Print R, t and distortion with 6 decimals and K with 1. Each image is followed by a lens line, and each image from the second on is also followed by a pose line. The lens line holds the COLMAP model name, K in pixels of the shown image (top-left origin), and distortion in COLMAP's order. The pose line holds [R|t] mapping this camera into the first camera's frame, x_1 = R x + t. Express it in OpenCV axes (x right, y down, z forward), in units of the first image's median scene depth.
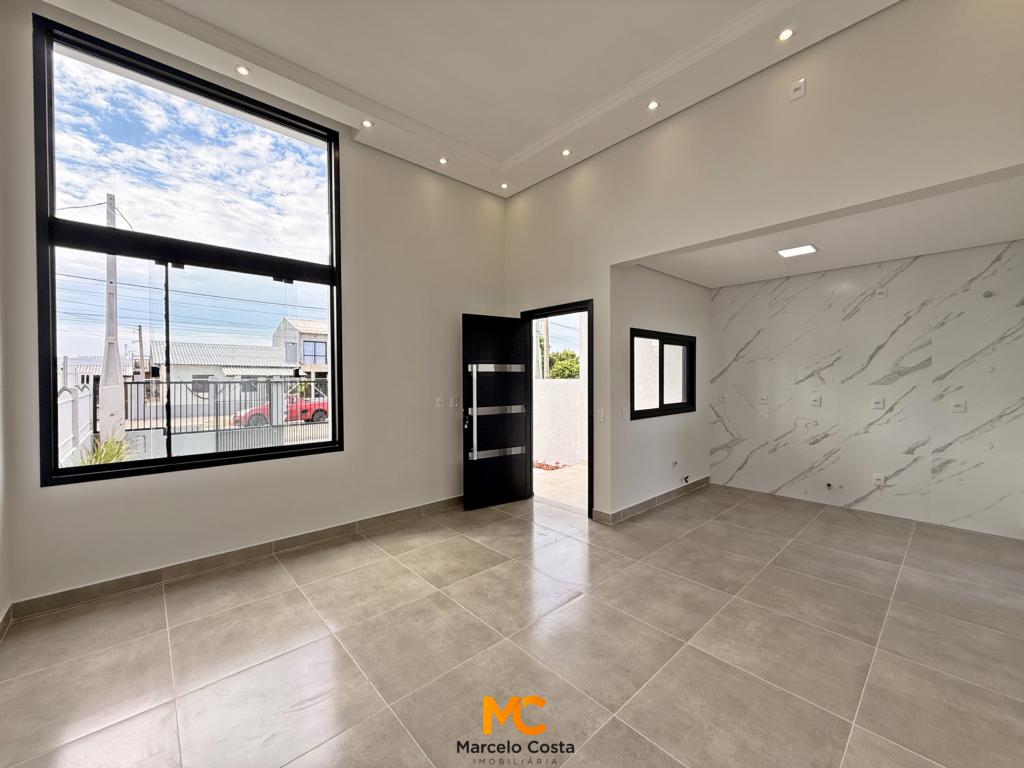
lens RADIAL K [[406.6, 0, 507.7], [0, 406.6, 382.5], [0, 0, 1]] dist [-0.001718, -0.000596]
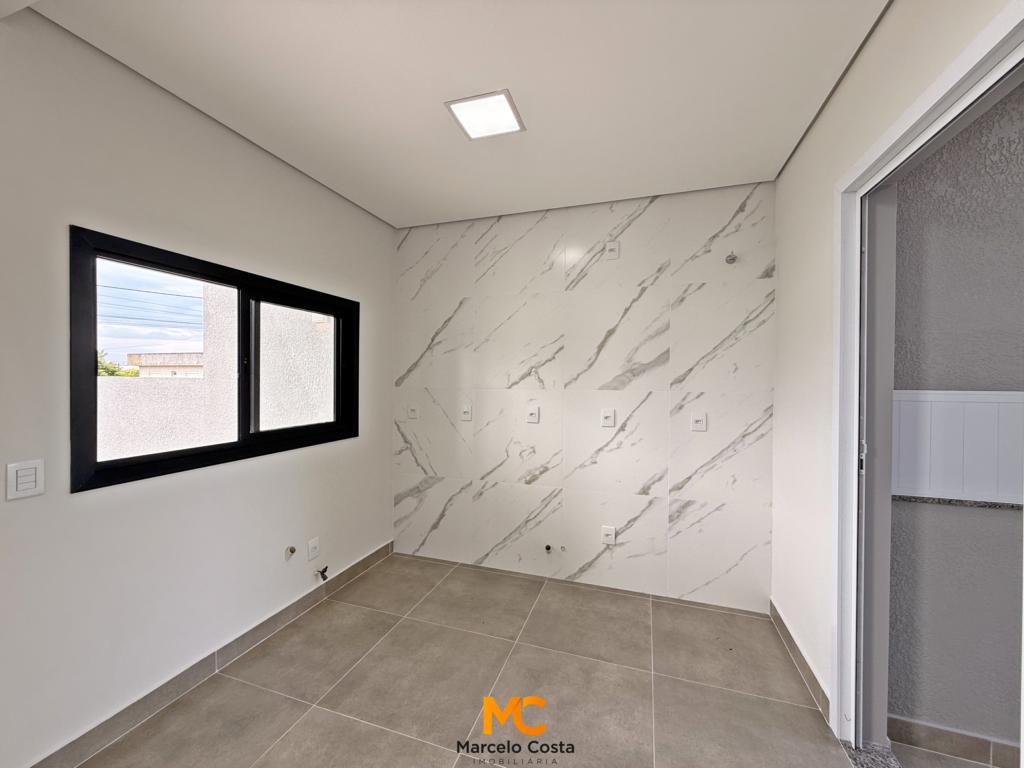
lens RADIAL K [[406.6, 0, 509.4], [0, 406.6, 381.4], [0, 0, 1]] dist [-0.001718, -0.000596]
pose [[0.870681, 0.008615, 0.491773, 0.476237], [-0.005821, 0.999957, -0.007211, -0.002368], [-0.491814, 0.003416, 0.870694, 0.534946]]
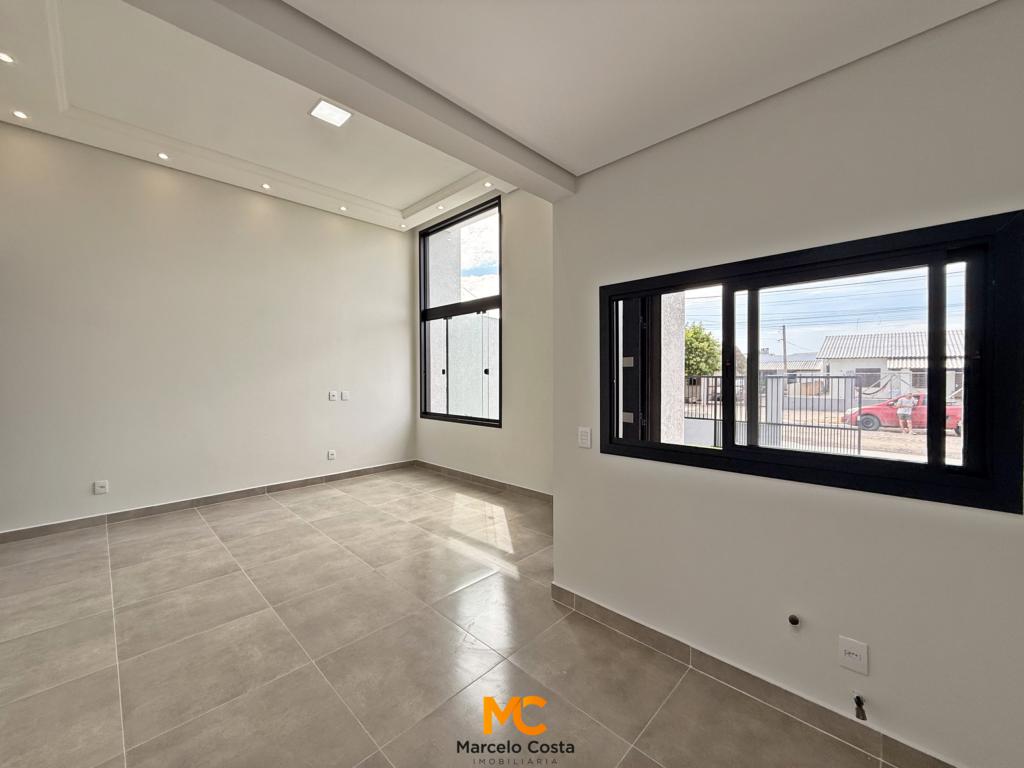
lens RADIAL K [[406.6, 0, 512.9], [0, 406.6, 381.6], [0, 0, 1]] dist [-0.001718, -0.000596]
pose [[0.069758, 0.022036, -0.997320, 0.889359], [-0.008188, 0.999735, 0.021517, -0.017097], [0.997530, 0.006666, 0.069920, 0.874097]]
